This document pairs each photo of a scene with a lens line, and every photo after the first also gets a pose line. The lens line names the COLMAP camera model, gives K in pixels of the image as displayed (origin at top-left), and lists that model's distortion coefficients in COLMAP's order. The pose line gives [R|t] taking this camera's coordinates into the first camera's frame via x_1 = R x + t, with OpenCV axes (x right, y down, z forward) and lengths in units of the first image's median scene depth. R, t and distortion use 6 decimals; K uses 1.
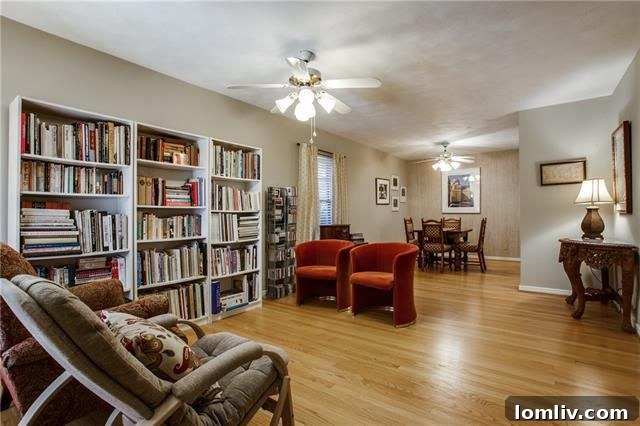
lens RADIAL K [[307.9, 0, 320.0], [0, 307.9, 213.7], [0, 0, 1]] dist [-0.037029, 0.001993]
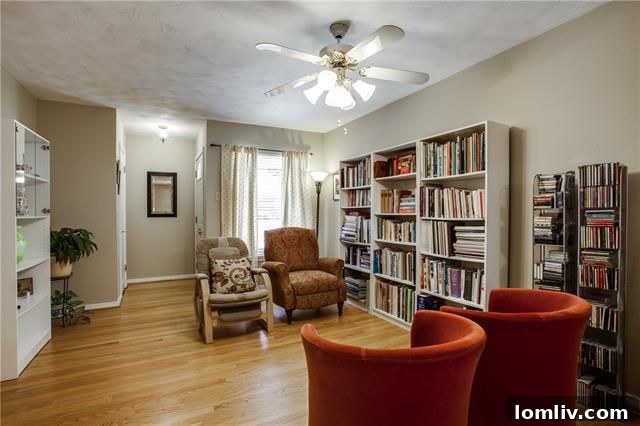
lens RADIAL K [[307.9, 0, 321.9], [0, 307.9, 214.8], [0, 0, 1]] dist [-0.037029, 0.001993]
pose [[-0.406953, 0.015333, -0.913320, 0.604016], [0.007206, 0.999882, 0.013576, -0.032694], [0.913421, -0.001057, -0.407016, 1.083529]]
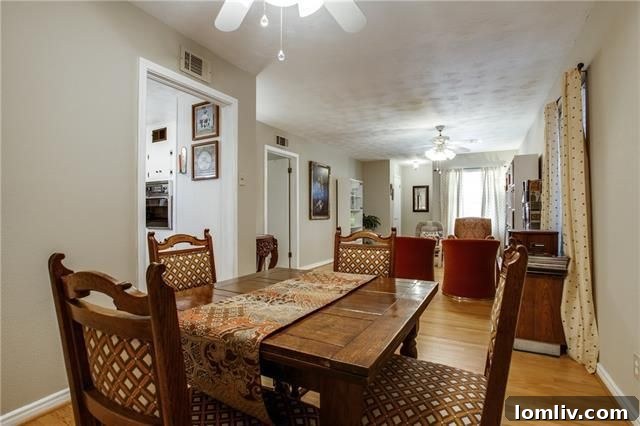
lens RADIAL K [[307.9, 0, 319.8], [0, 307.9, 212.4], [0, 0, 1]] dist [-0.037029, 0.001993]
pose [[-0.986986, 0.008204, -0.160599, 0.727204], [0.008356, 0.999965, -0.000265, -0.018503], [0.160591, -0.001604, -0.987020, 1.732151]]
